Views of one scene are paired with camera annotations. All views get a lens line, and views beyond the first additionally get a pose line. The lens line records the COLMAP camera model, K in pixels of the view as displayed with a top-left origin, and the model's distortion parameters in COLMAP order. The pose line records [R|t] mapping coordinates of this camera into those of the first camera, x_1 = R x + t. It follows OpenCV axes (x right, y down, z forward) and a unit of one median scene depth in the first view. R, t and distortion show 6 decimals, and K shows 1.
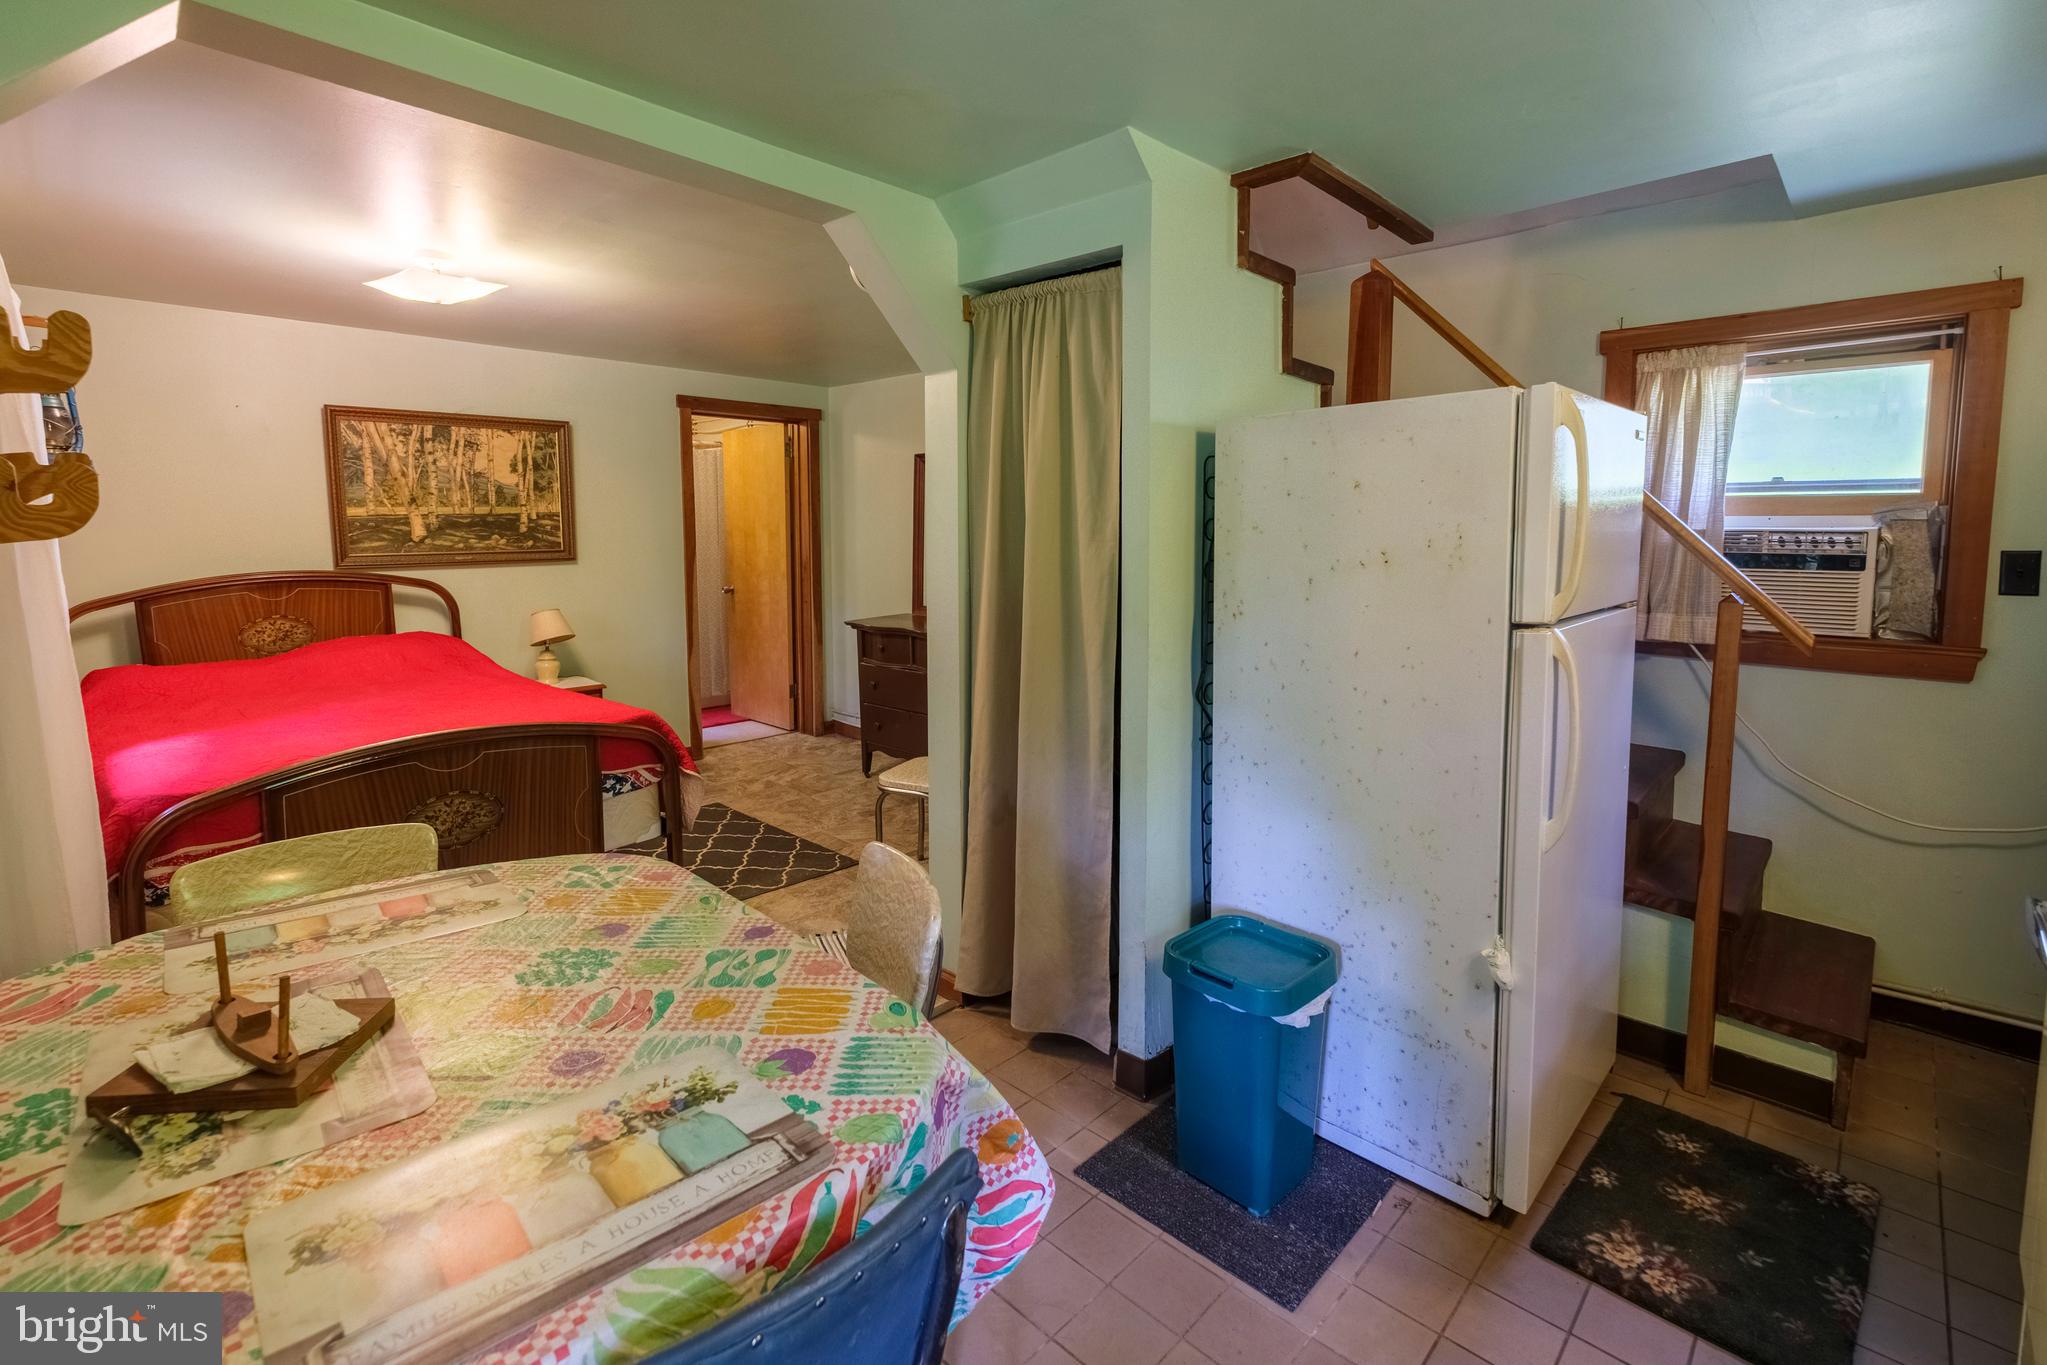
lens RADIAL K [[946.5, 0, 1017.6], [0, 946.5, 627.1], [0, 0, 1]] dist [-0.001726, -0.000839]
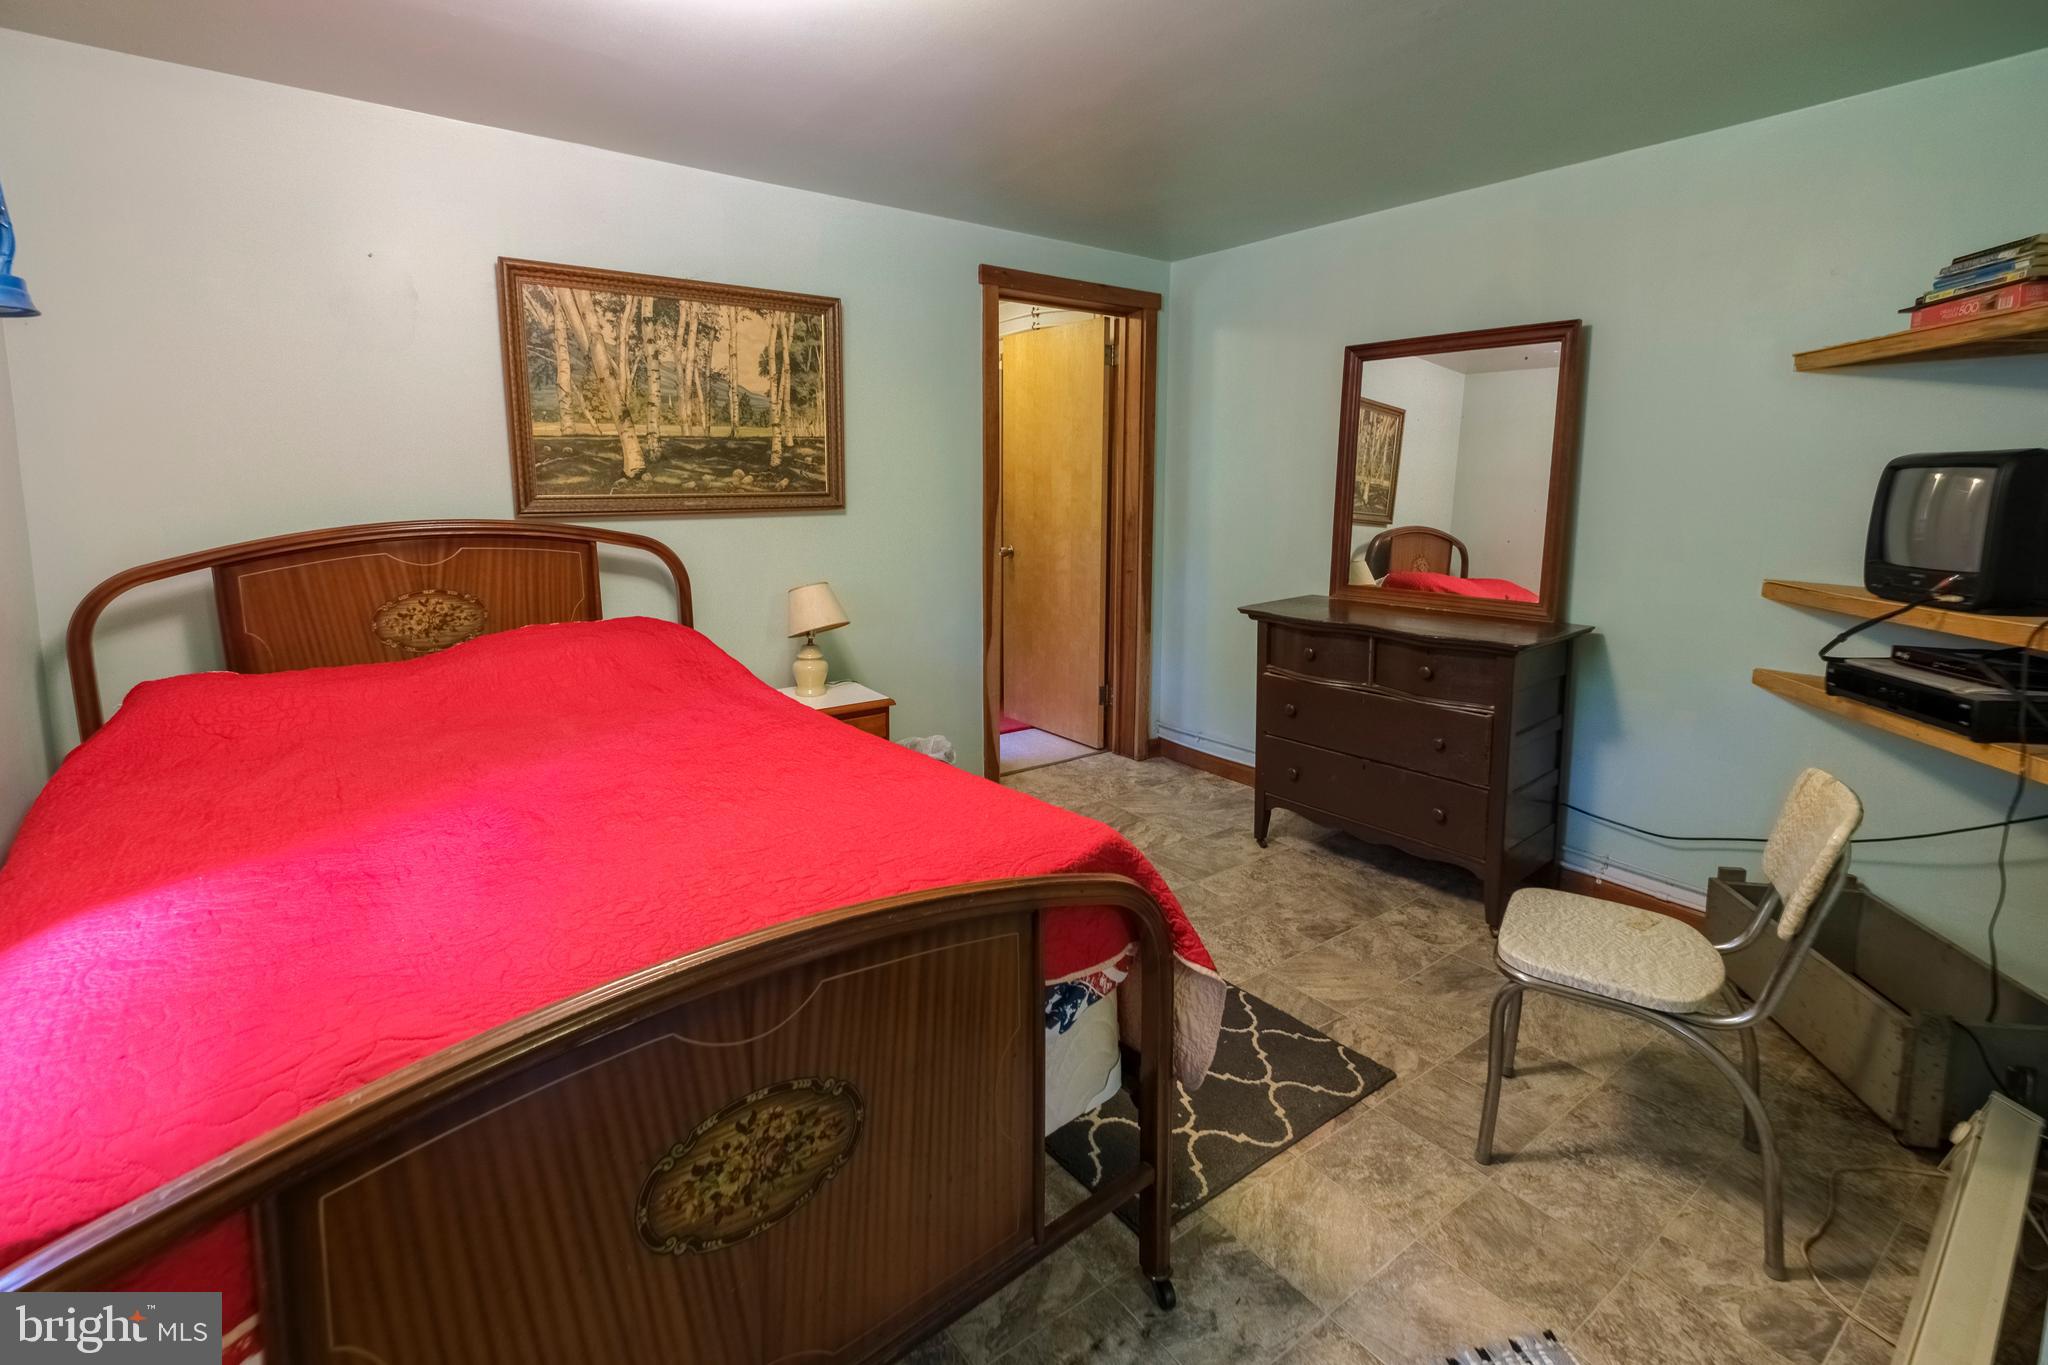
lens RADIAL K [[947.0, 0, 1018.1], [0, 947.0, 627.1], [0, 0, 1]] dist [-0.001726, -0.000839]
pose [[0.987247, 0.028106, -0.156692, -0.254194], [-0.020883, 0.998650, 0.047552, -0.022609], [0.157817, -0.043674, 0.986502, 0.374888]]
